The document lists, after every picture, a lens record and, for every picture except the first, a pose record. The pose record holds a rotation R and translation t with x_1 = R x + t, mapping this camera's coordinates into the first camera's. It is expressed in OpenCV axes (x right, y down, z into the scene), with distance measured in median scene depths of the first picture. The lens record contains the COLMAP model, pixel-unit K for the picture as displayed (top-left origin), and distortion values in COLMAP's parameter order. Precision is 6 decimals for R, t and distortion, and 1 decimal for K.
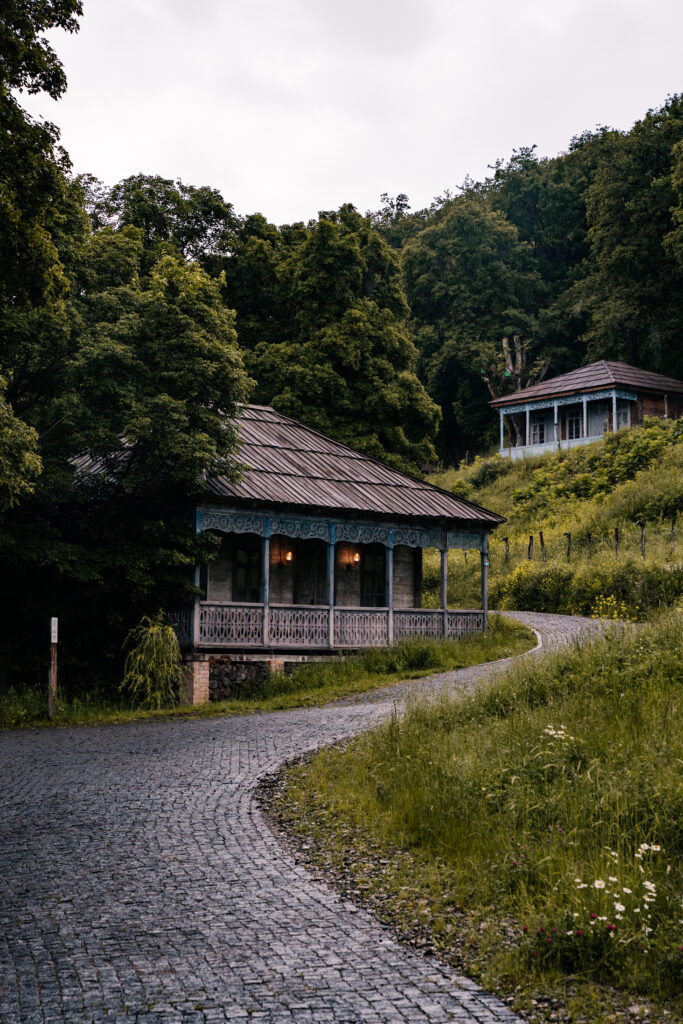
lens RADIAL K [[1864.8, 0, 343.5], [0, 1864.8, 510.5], [0, 0, 1]] dist [0.529795, 0.000000]
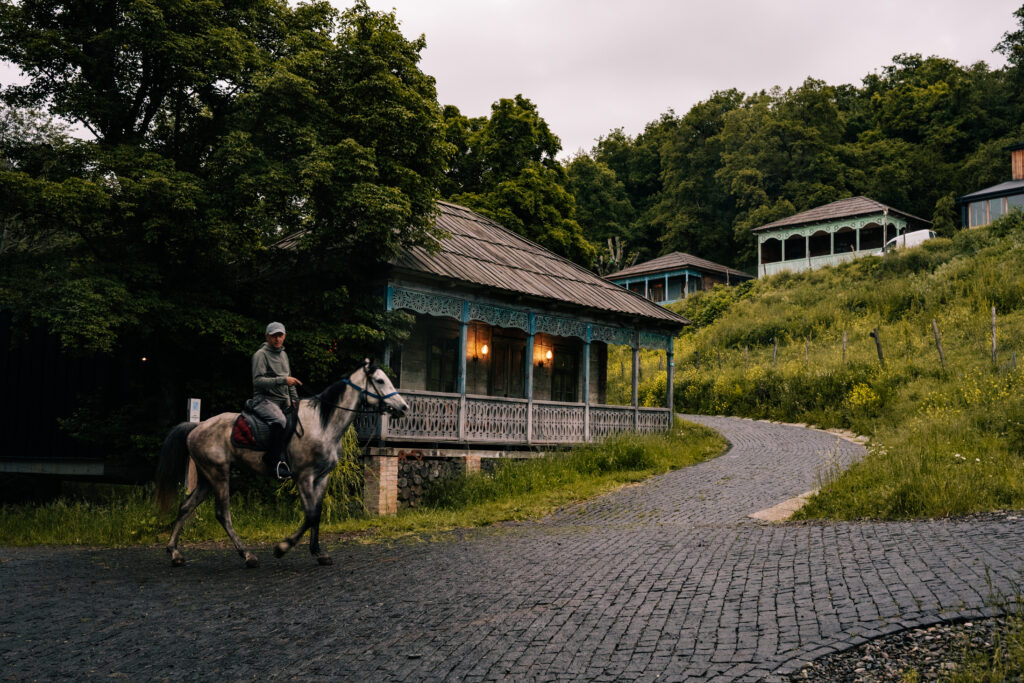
lens RADIAL K [[1055.7, 0, 510.6], [0, 1055.7, 331.0], [0, 0, 1]] dist [0.115182, 0.000000]
pose [[0.999628, 0.019814, 0.018766, -0.026919], [-0.019248, 0.999367, -0.029919, 0.032354], [-0.019347, 0.029546, 0.999376, 0.457722]]
